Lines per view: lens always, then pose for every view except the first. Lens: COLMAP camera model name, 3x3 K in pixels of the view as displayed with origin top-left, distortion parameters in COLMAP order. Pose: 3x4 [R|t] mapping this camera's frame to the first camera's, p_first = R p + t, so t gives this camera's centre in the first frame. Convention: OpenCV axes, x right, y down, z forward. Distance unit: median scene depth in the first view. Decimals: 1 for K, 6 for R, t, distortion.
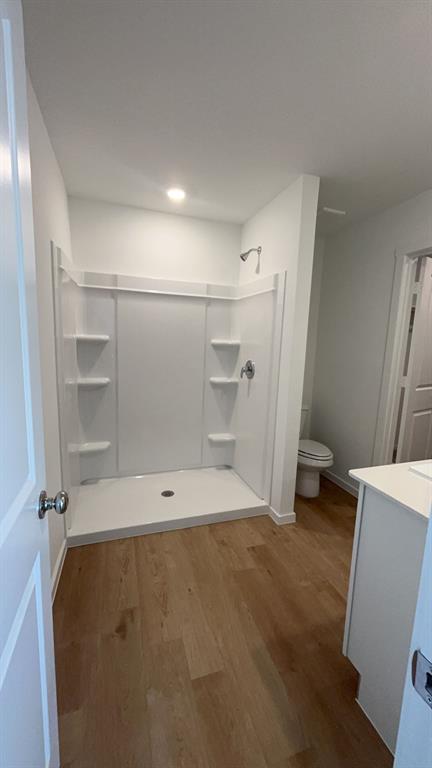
lens RADIAL K [[300.9, 0, 214.7], [0, 300.9, 384.6], [0, 0, 1]] dist [0.000604, 0.000139]
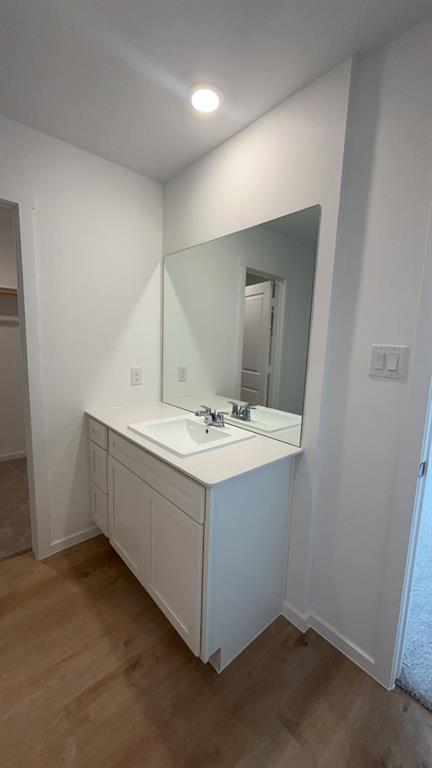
lens RADIAL K [[300.9, 0, 215.8], [0, 300.9, 381.9], [0, 0, 1]] dist [0.000604, 0.000139]
pose [[-0.403183, -0.171416, 0.898921, -0.304699], [0.084374, 0.971152, 0.223033, -0.189064], [-0.911221, 0.165769, -0.377089, 1.218585]]
